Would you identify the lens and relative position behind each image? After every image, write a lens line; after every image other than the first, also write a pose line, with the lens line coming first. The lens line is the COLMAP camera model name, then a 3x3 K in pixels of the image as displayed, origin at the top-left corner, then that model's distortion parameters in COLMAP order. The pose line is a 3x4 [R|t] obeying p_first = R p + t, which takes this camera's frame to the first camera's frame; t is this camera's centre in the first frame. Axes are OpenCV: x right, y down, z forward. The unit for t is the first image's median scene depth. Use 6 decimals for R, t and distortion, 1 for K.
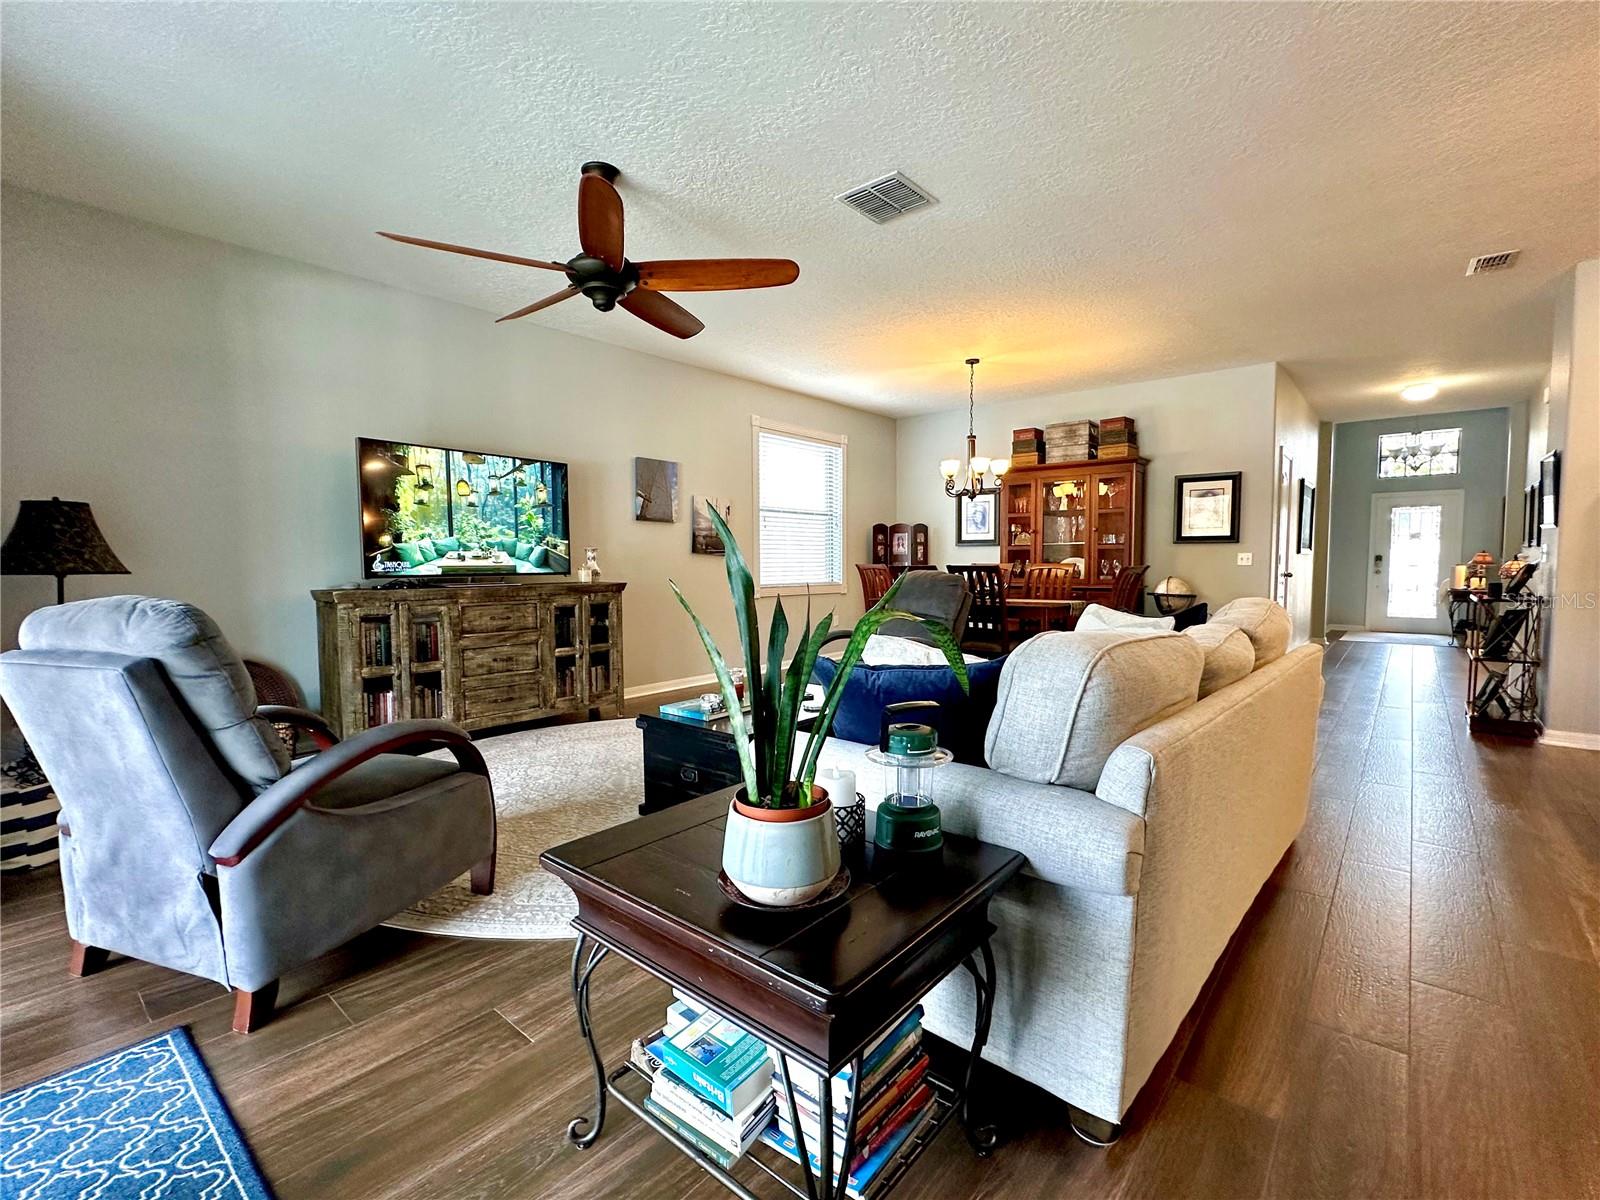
lens RADIAL K [[715.6, 0, 801.7], [0, 715.6, 601.5], [0, 0, 1]] dist [0.003760, 0.000316]
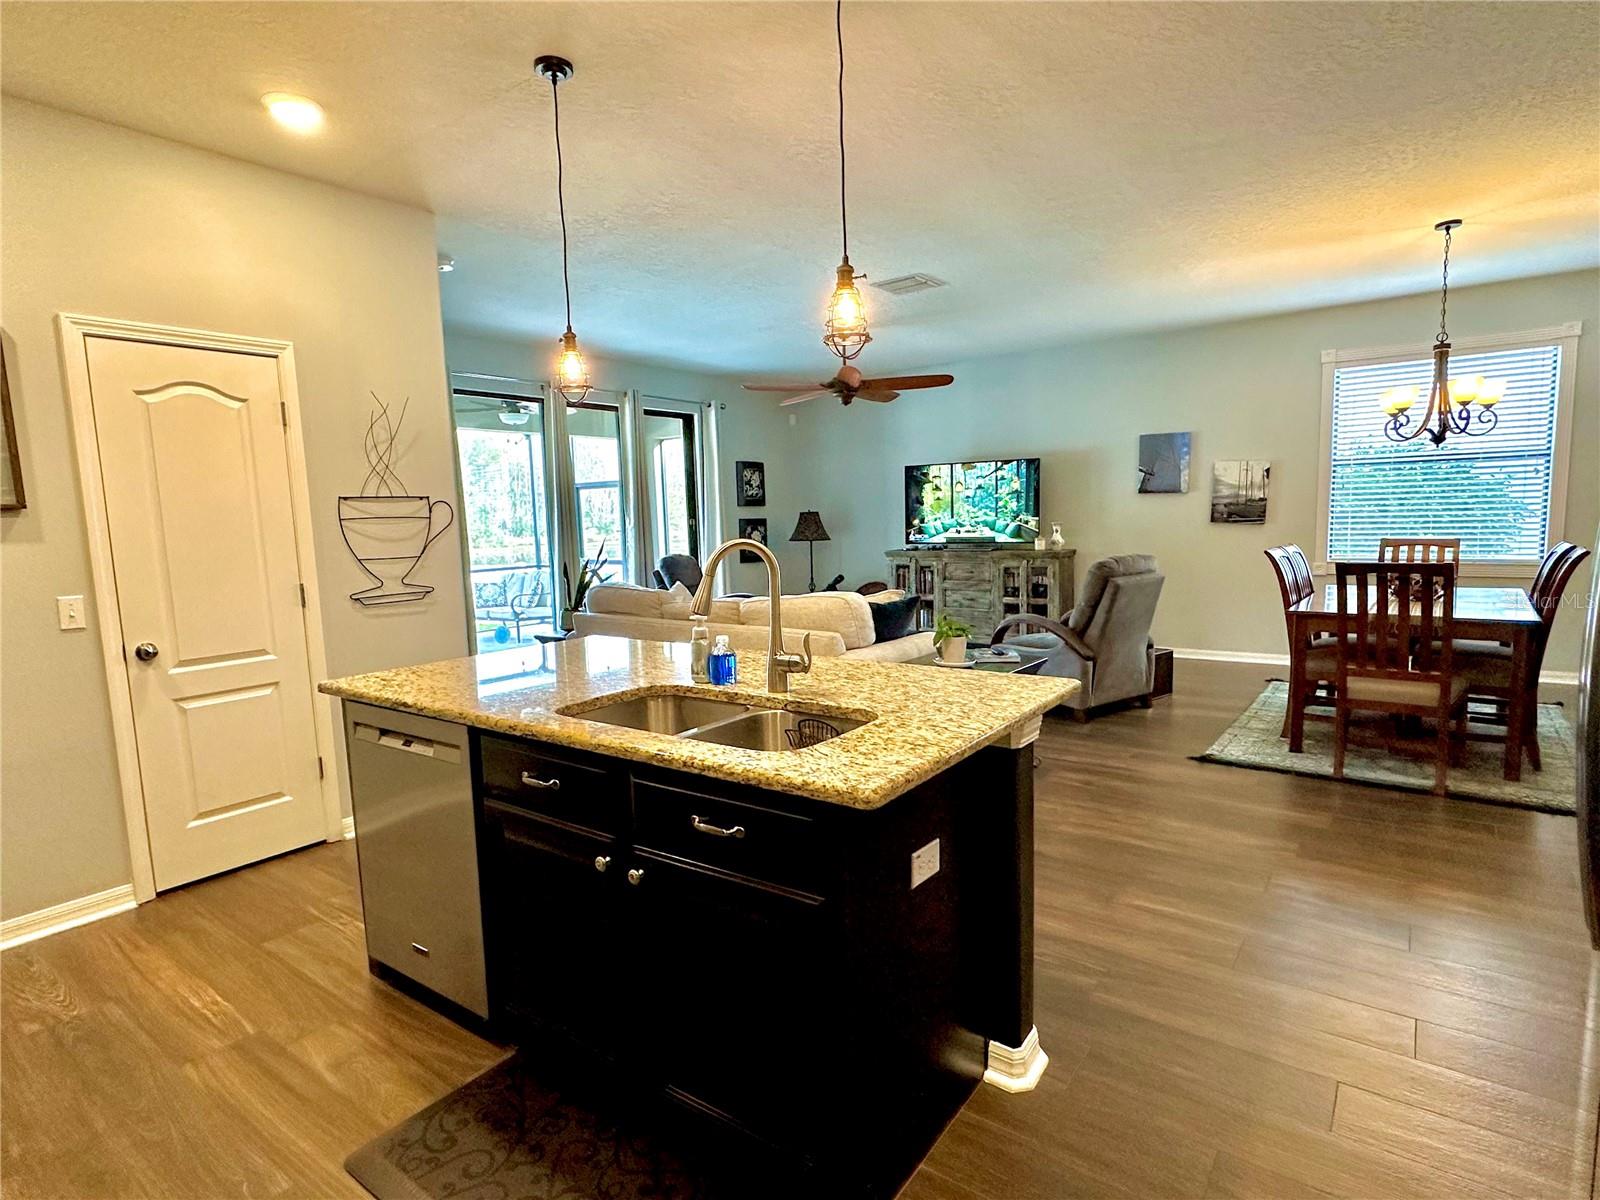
lens RADIAL K [[858.0, 0, 808.9], [0, 858.0, 604.9], [0, 0, 1]] dist [-0.005642, -0.000641]
pose [[0.062593, 0.104805, -0.992521, 1.313985], [-0.030645, 0.994204, 0.103050, -0.080860], [0.997569, 0.023966, 0.065442, 0.524700]]
